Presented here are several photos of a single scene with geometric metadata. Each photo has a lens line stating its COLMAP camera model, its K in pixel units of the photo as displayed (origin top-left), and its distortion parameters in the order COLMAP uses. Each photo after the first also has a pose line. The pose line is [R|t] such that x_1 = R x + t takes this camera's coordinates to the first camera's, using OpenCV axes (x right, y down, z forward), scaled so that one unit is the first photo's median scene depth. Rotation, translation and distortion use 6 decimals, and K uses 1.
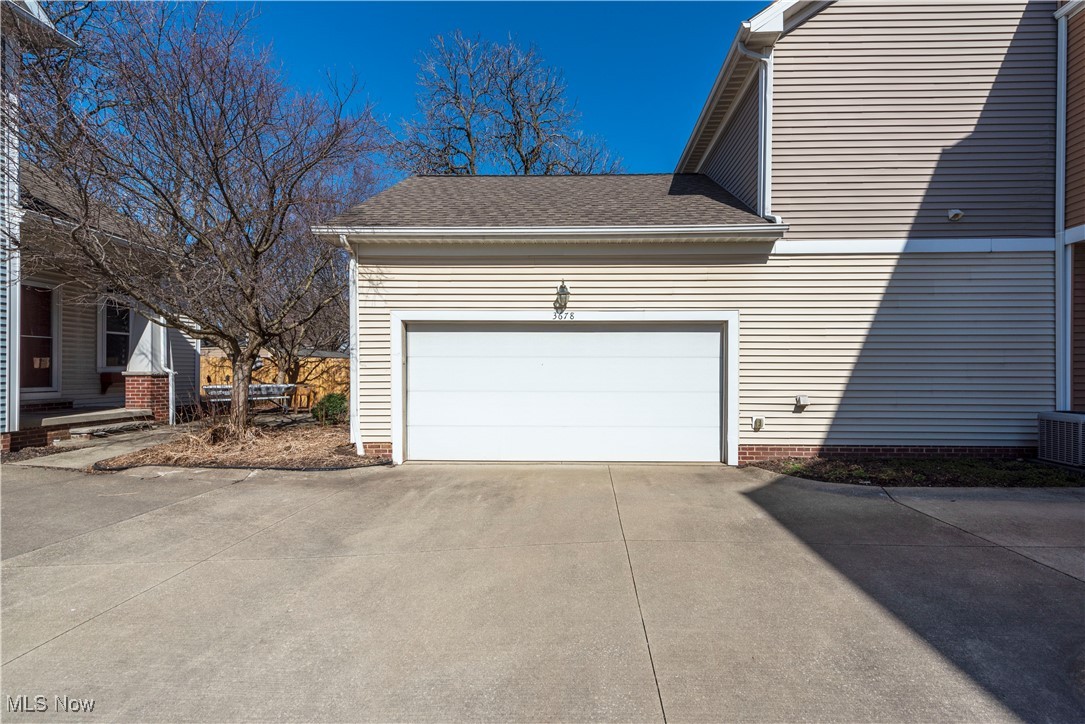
lens RADIAL K [[437.6, 0, 533.0], [0, 437.6, 378.1], [0, 0, 1]] dist [-0.002529, -0.000699]
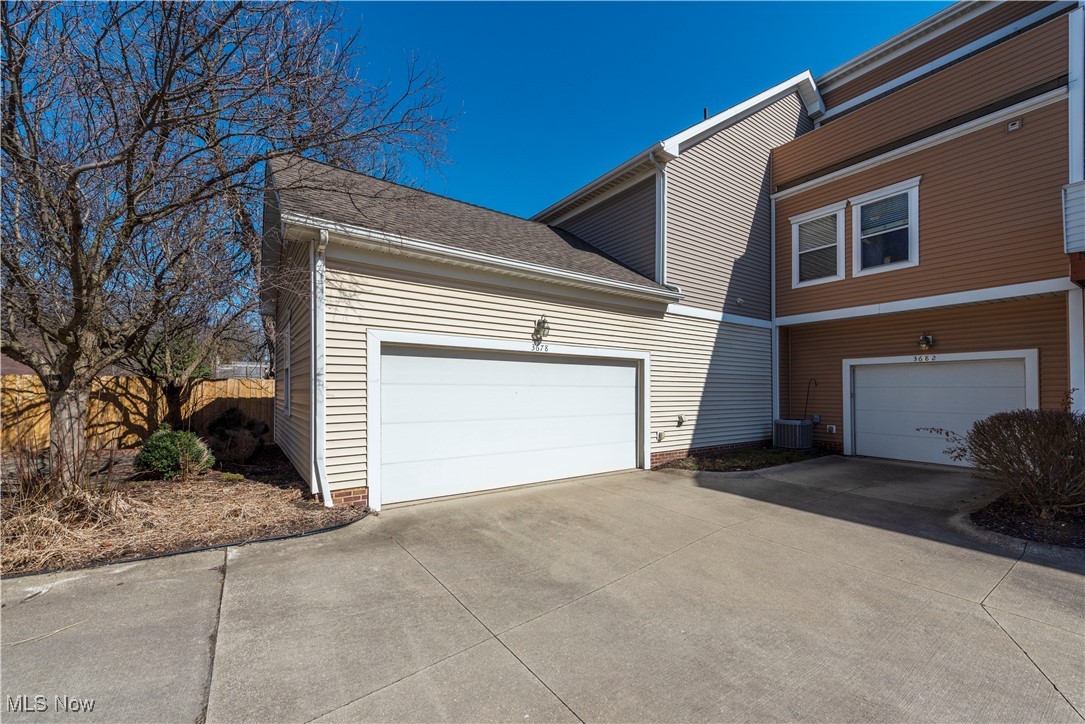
lens RADIAL K [[437.6, 0, 550.9], [0, 437.6, 388.9], [0, 0, 1]] dist [-0.002529, -0.000699]
pose [[0.798658, 0.003920, 0.601773, -0.568549], [0.008046, 0.999820, -0.017192, -0.022202], [-0.601732, 0.018572, 0.798482, 0.121802]]
